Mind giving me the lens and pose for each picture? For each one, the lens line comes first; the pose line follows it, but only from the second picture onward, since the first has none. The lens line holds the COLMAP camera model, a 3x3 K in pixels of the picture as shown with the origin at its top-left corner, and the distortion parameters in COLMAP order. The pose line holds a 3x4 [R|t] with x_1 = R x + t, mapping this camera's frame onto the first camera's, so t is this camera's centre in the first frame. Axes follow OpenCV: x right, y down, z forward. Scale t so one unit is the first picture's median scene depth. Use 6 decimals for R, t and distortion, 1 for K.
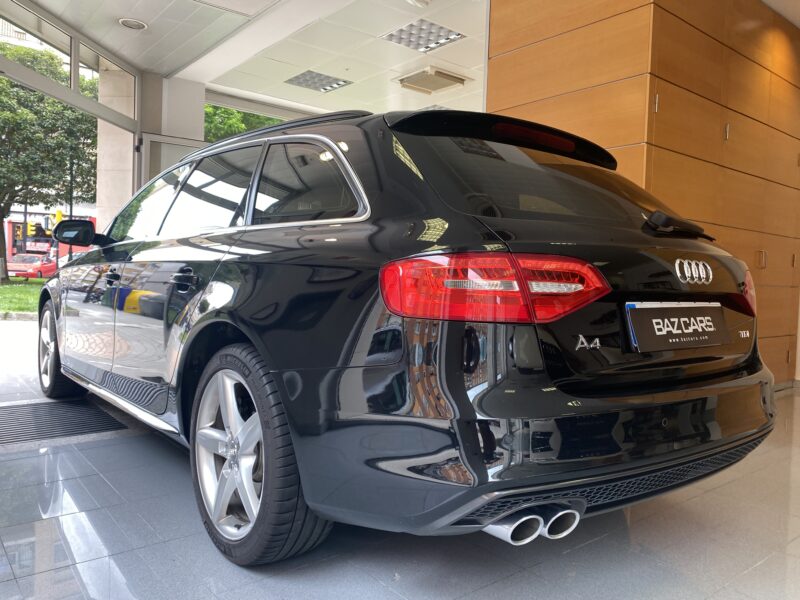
lens RADIAL K [[580.4, 0, 400.0], [0, 580.4, 300.0], [0, 0, 1]] dist [-0.033206, 0.000895]
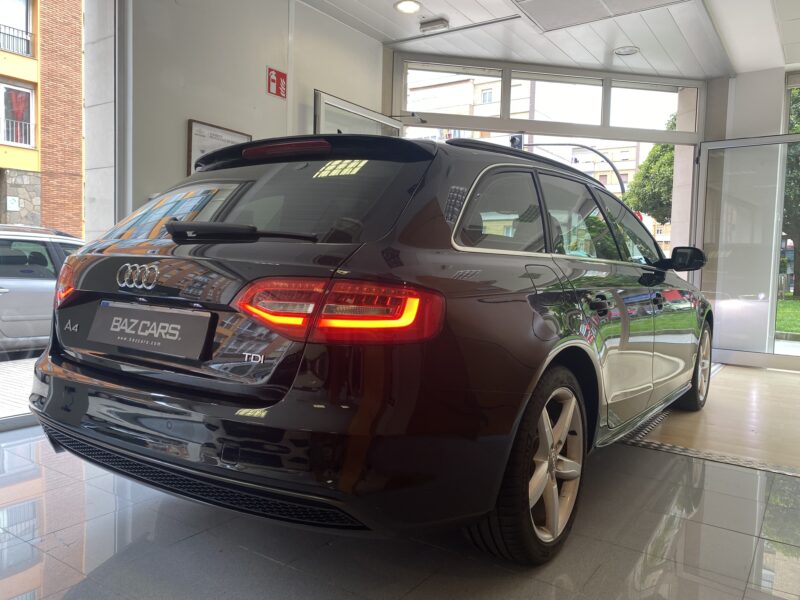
lens RADIAL K [[580.4, 0, 400.0], [0, 580.4, 300.0], [0, 0, 1]] dist [-0.033206, 0.000895]
pose [[0.304835, 0.026241, -0.952044, 1.572576], [-0.052564, 0.998560, 0.010693, -0.040083], [0.950954, 0.046784, 0.305775, 1.087214]]
